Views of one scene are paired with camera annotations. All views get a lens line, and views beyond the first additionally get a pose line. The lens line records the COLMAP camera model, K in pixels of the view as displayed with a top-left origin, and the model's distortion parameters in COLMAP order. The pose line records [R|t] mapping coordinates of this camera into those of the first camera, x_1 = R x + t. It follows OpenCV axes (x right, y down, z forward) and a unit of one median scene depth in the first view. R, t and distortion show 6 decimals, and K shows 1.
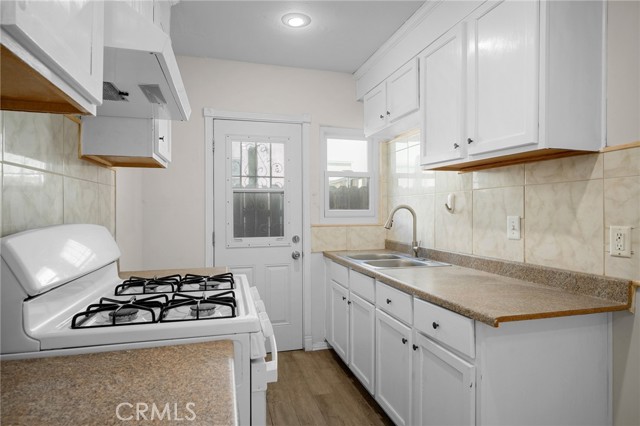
lens RADIAL K [[363.4, 0, 321.4], [0, 363.4, 208.9], [0, 0, 1]] dist [-0.001994, -0.000178]
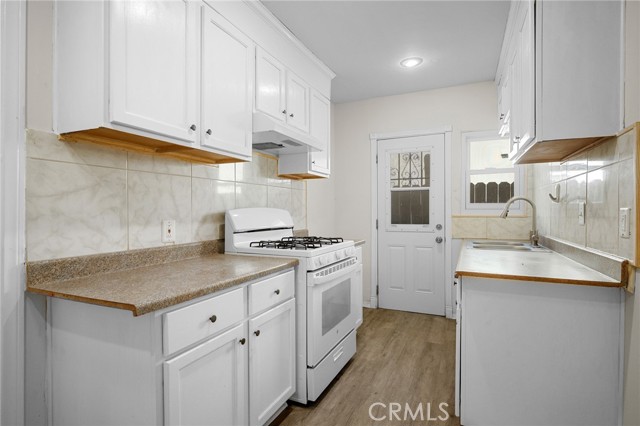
lens RADIAL K [[328.0, 0, 320.3], [0, 328.0, 213.9], [0, 0, 1]] dist [0.003913, 0.000052]
pose [[0.761517, 0.005847, -0.648119, 0.362806], [0.003534, 0.999907, 0.013173, 0.022938], [0.648136, -0.012322, 0.761425, -0.125637]]
